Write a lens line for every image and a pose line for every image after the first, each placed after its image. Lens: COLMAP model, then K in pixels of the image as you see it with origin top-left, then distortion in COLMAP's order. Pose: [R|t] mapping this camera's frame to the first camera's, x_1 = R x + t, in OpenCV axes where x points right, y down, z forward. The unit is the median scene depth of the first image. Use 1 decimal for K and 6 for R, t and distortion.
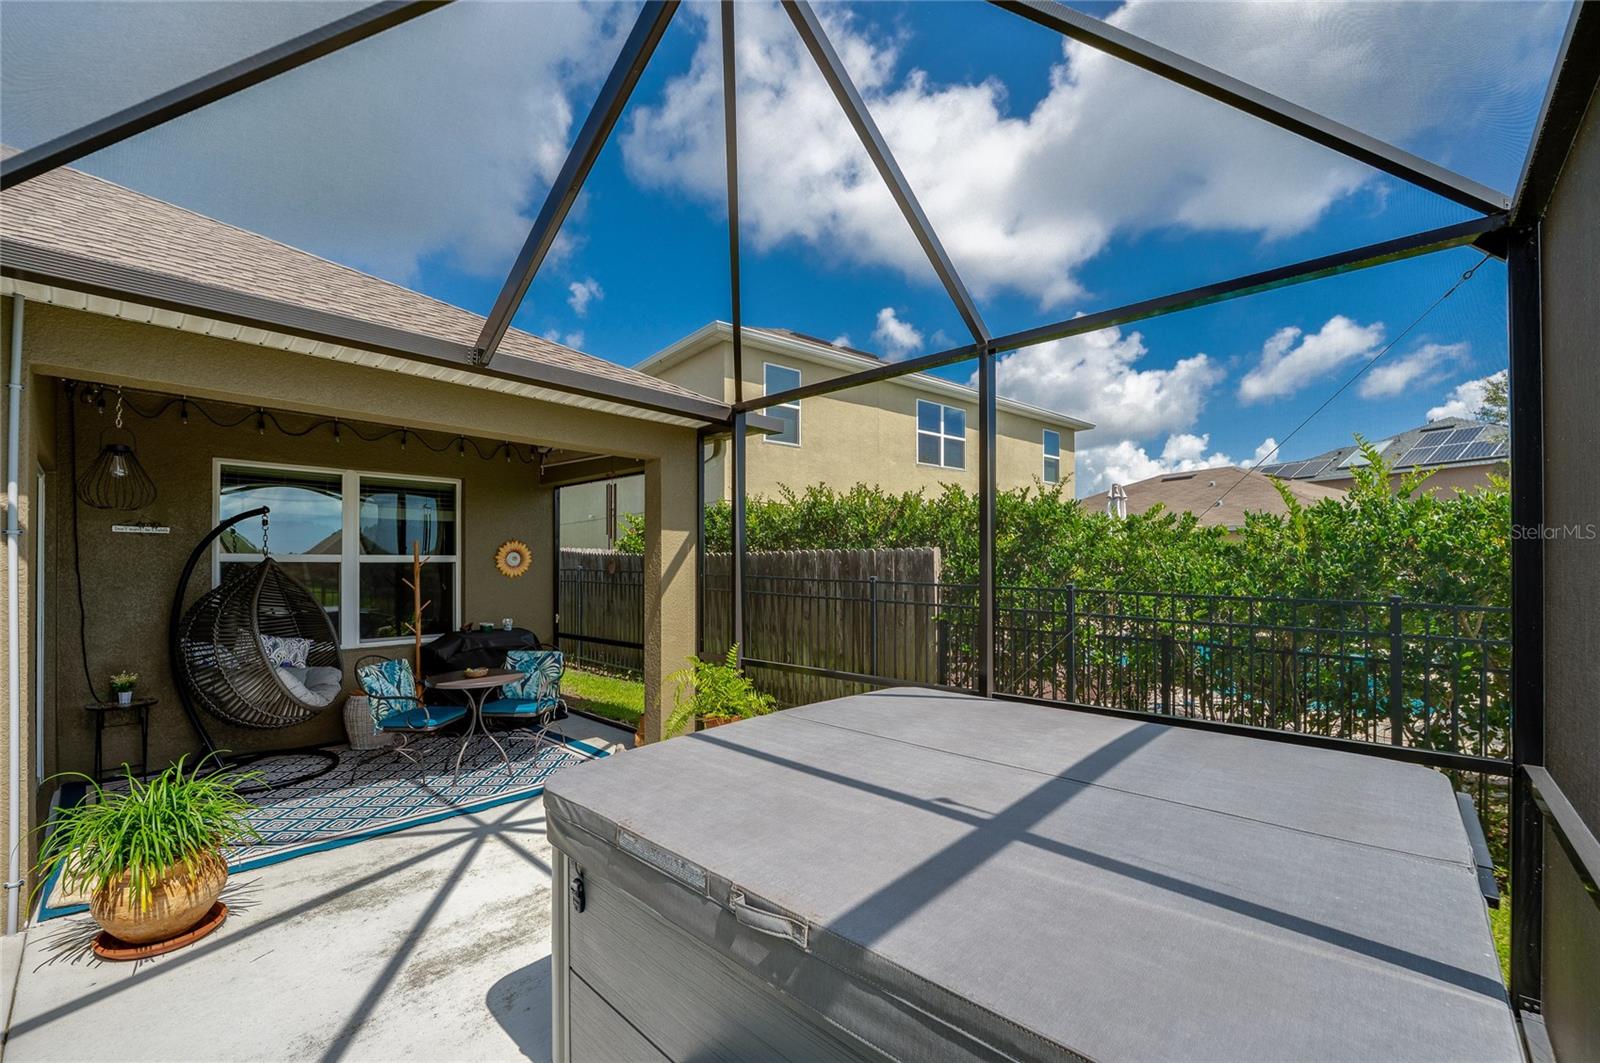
lens RADIAL K [[649.8, 0, 776.3], [0, 649.8, 568.7], [0, 0, 1]] dist [-0.000413, 0.000210]
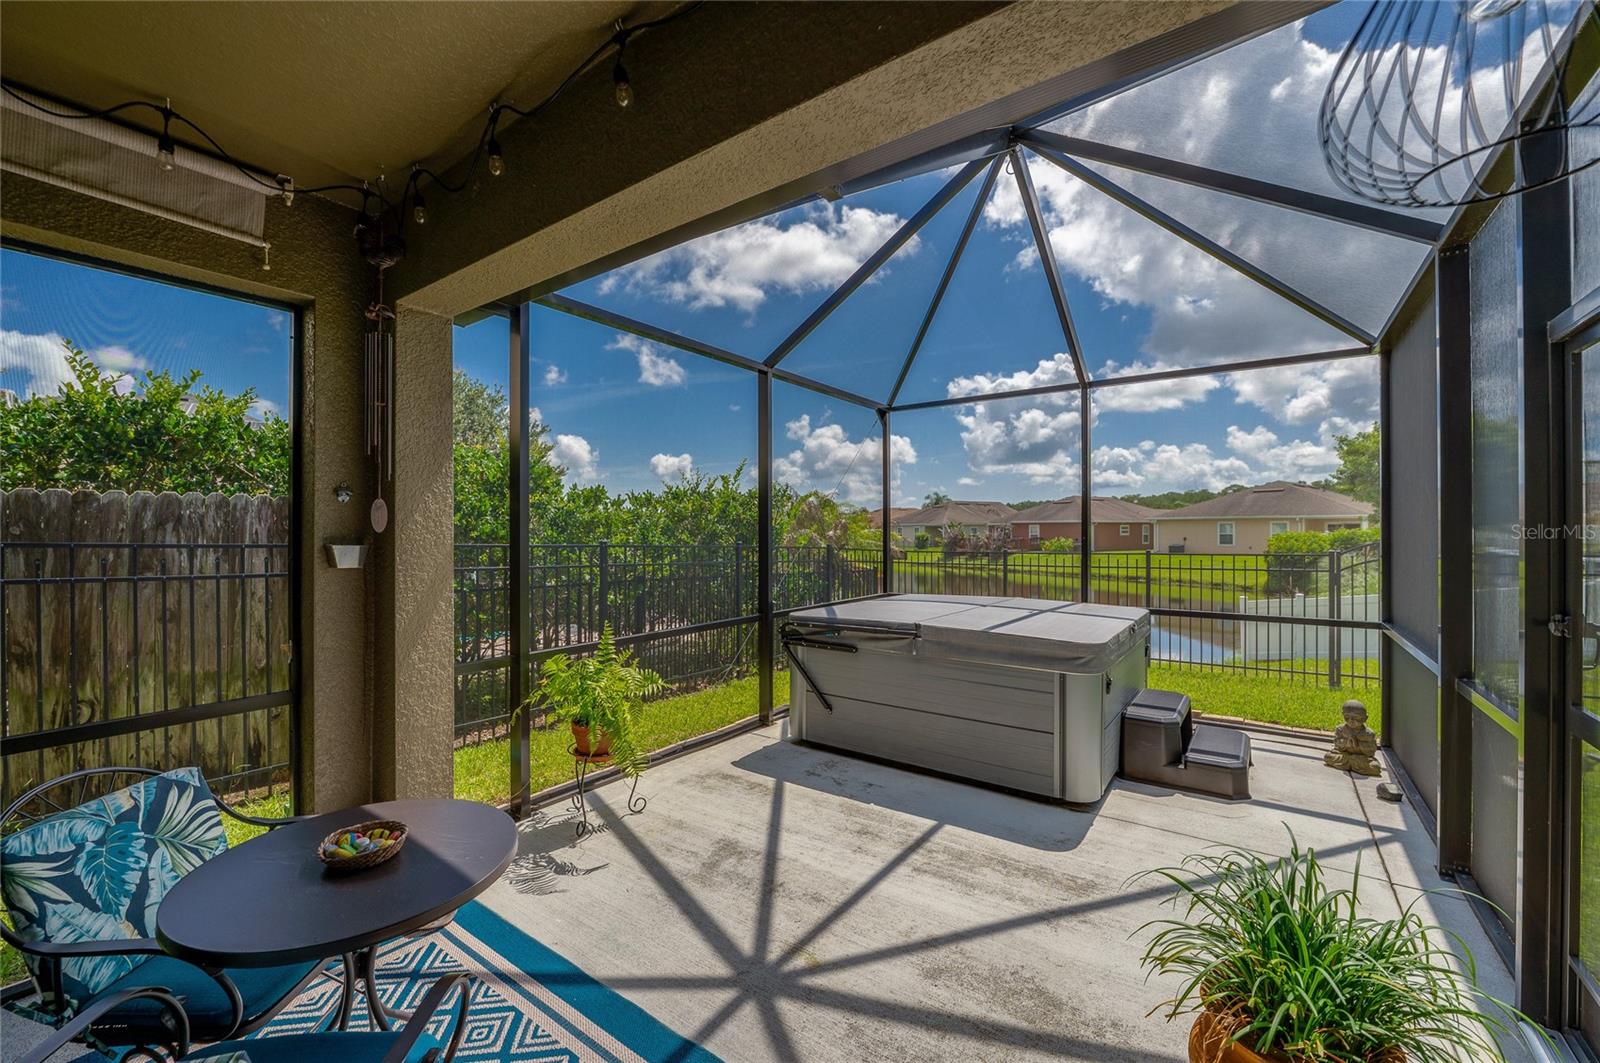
lens RADIAL K [[649.8, 0, 790.1], [0, 649.8, 529.5], [0, 0, 1]] dist [-0.000413, 0.000210]
pose [[-0.135764, 0.003126, 0.990736, -1.179564], [-0.000048, 0.999995, -0.003162, 0.007205], [-0.990741, -0.000477, -0.135764, 1.227253]]
